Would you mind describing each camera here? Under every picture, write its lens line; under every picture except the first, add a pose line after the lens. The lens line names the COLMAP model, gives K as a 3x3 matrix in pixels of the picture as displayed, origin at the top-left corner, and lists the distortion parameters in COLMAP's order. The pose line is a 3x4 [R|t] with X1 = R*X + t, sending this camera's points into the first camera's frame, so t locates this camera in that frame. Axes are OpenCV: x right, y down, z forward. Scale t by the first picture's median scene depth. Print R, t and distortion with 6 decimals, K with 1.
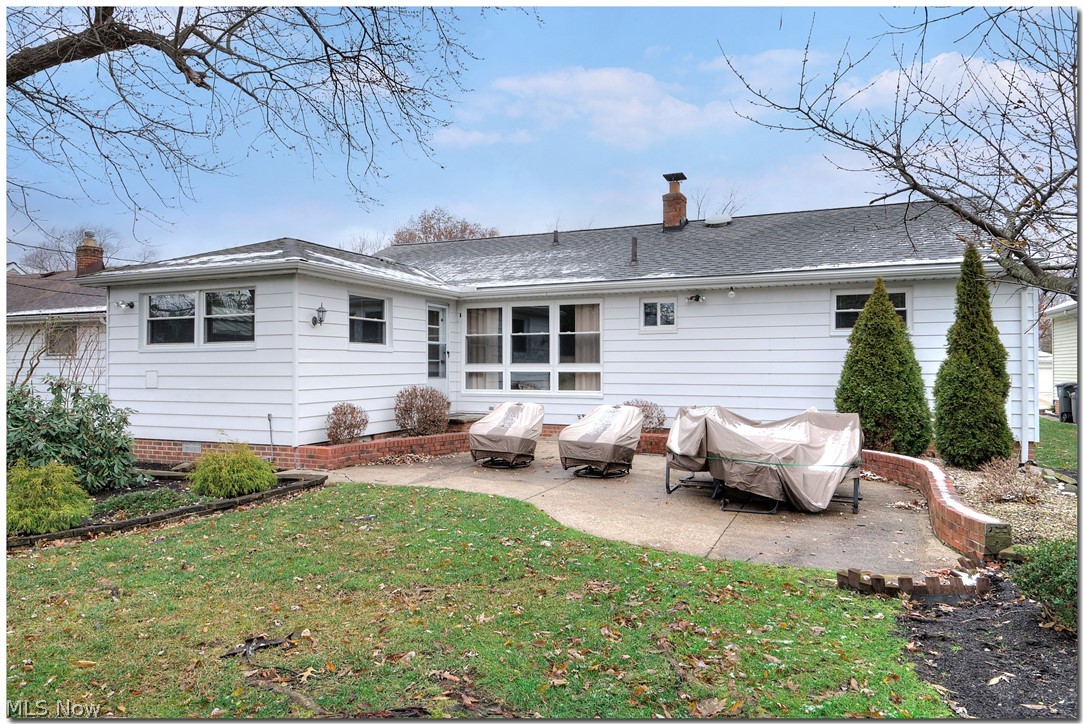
lens RADIAL K [[708.6, 0, 541.5], [0, 708.6, 362.0], [0, 0, 1]] dist [0.004045, -0.001931]
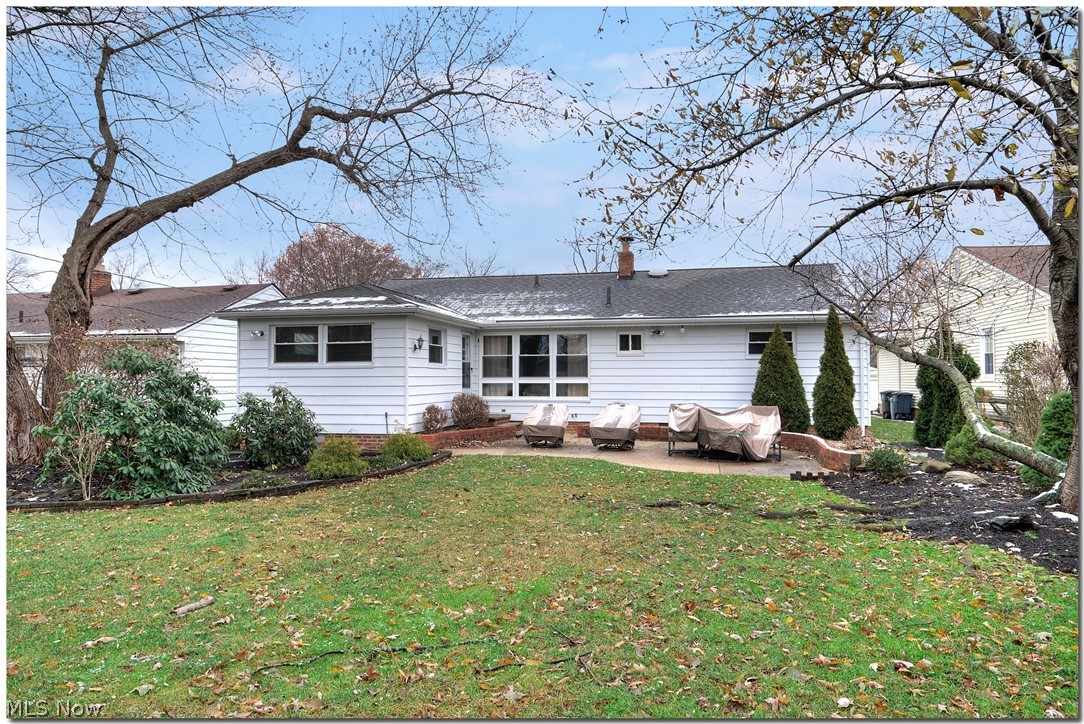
lens RADIAL K [[709.3, 0, 542.0], [0, 709.3, 362.0], [0, 0, 1]] dist [0.004045, -0.001931]
pose [[0.983352, 0.004098, 0.181665, -0.292437], [-0.000813, 0.999835, -0.018151, -0.002472], [-0.181710, 0.017701, 0.983193, -0.404696]]
